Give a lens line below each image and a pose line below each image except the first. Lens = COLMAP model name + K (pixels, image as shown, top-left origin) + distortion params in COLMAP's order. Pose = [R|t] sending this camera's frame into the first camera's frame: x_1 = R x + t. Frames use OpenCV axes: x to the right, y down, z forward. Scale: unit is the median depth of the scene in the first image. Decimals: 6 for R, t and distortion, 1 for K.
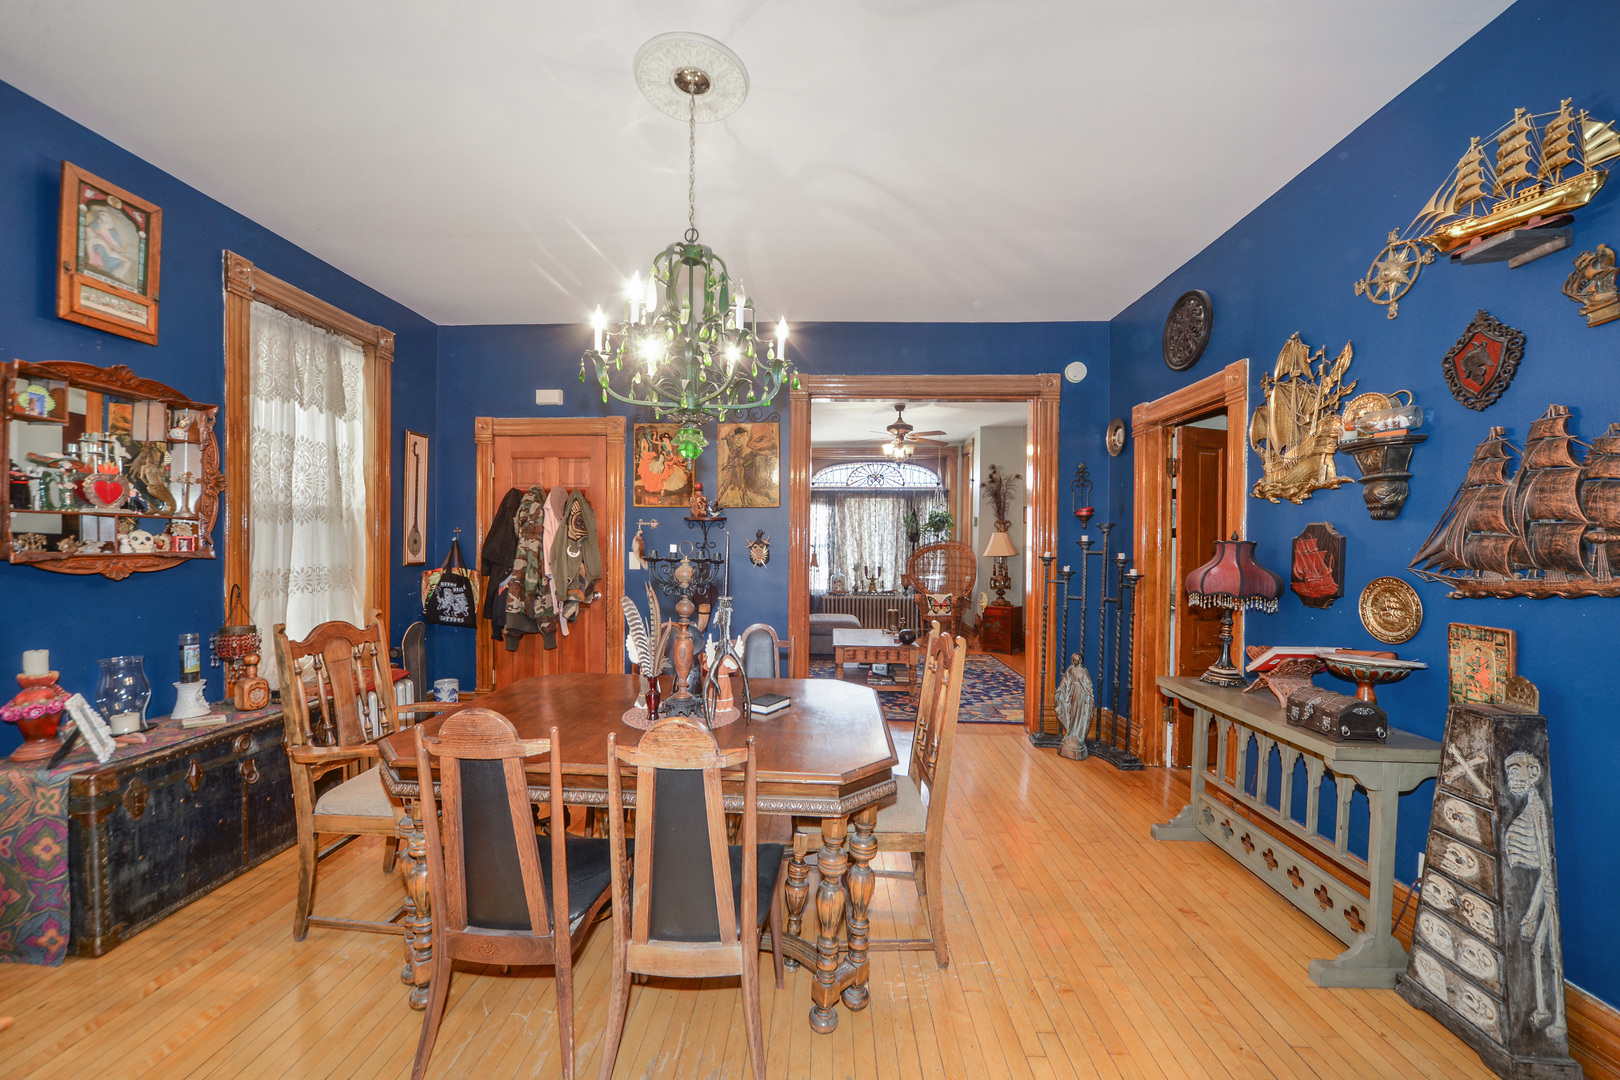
lens RADIAL K [[599.9, 0, 805.8], [0, 599.9, 554.9], [0, 0, 1]] dist [-0.009017, 0.000127]
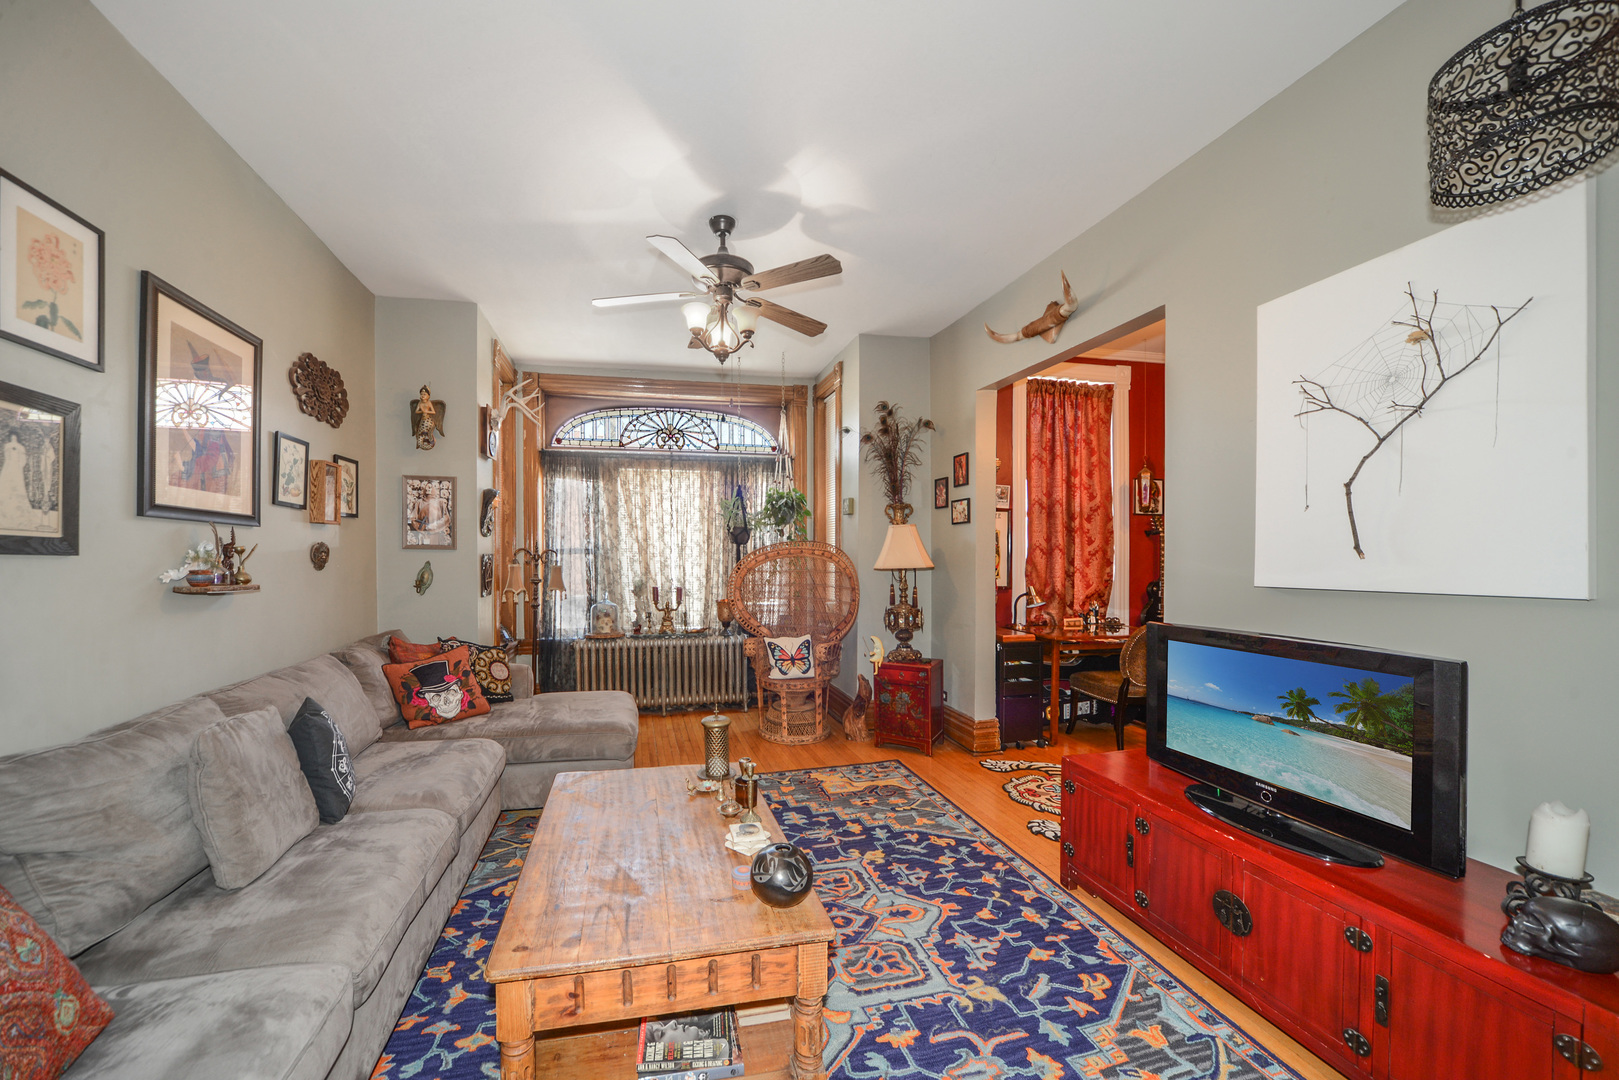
lens RADIAL K [[583.3, 0, 756.0], [0, 583.3, 558.7], [0, 0, 1]] dist [-0.014629, -0.000135]
pose [[0.968501, -0.010364, 0.248795, 0.056103], [0.010894, 0.999940, -0.000753, -0.006462], [-0.248772, 0.003439, 0.968556, 0.445093]]
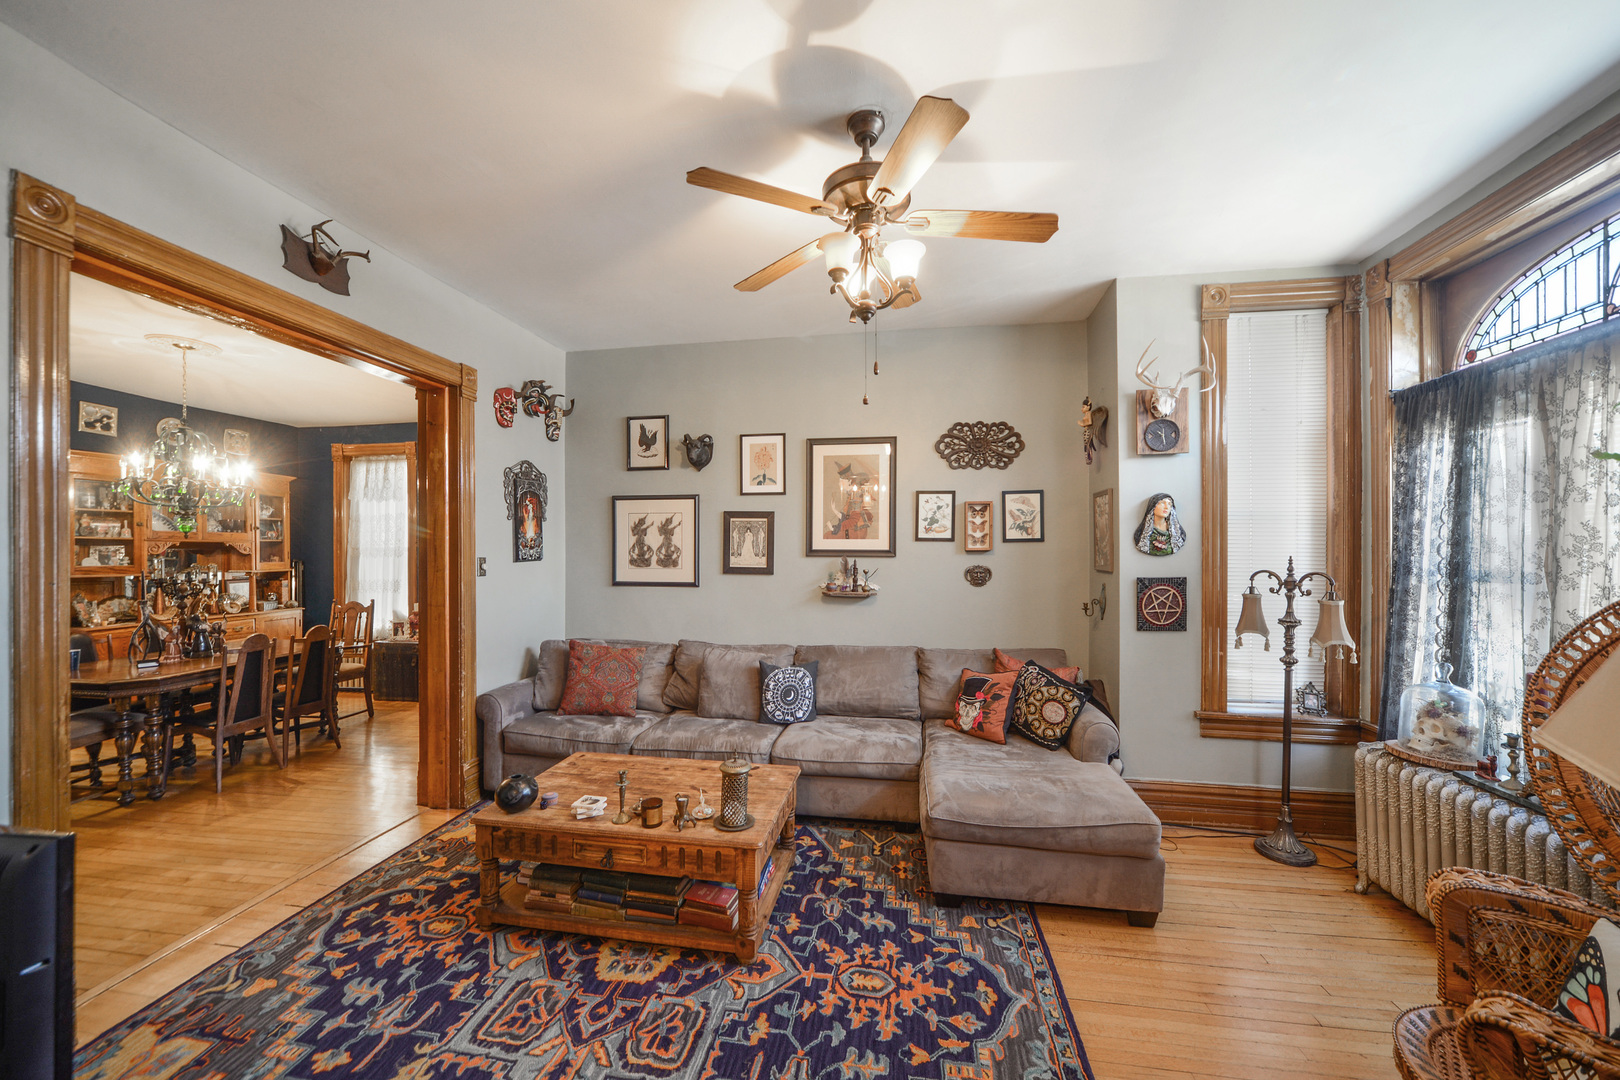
lens RADIAL K [[599.9, 0, 812.3], [0, 599.9, 556.5], [0, 0, 1]] dist [-0.009017, 0.000127]
pose [[-0.128164, -0.002166, -0.991751, 0.434021], [-0.006104, 0.999980, -0.001395, -0.028190], [0.991734, 0.005875, -0.128175, 0.858752]]
